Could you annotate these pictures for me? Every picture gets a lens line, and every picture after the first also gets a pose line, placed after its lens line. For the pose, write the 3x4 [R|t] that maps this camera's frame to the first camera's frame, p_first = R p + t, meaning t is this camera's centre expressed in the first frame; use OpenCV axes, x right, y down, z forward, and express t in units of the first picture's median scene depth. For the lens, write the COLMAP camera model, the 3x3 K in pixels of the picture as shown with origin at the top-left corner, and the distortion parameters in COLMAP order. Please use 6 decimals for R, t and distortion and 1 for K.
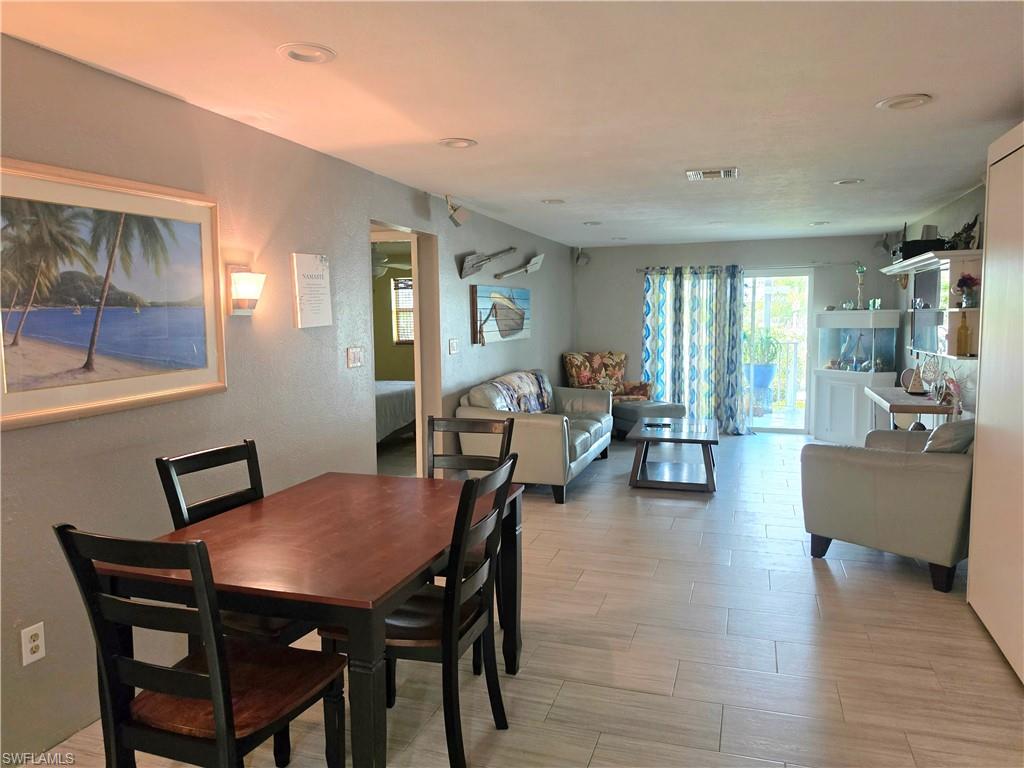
lens RADIAL K [[717.9, 0, 512.7], [0, 717.9, 377.8], [0, 0, 1]] dist [0.048369, -0.049881]
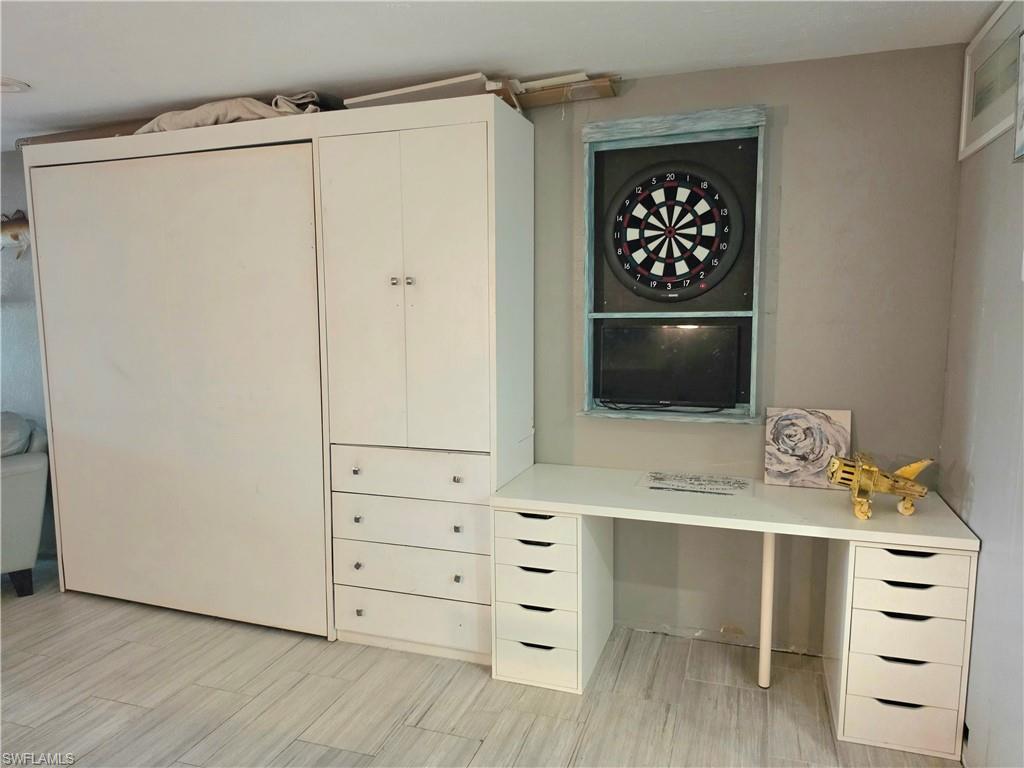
lens RADIAL K [[717.9, 0, 512.5], [0, 717.9, 391.2], [0, 0, 1]] dist [0.048369, -0.049881]
pose [[0.019160, -0.110339, 0.993709, -0.154638], [0.098672, 0.989248, 0.107942, -0.009282], [-0.994936, 0.095983, 0.029842, 0.130066]]
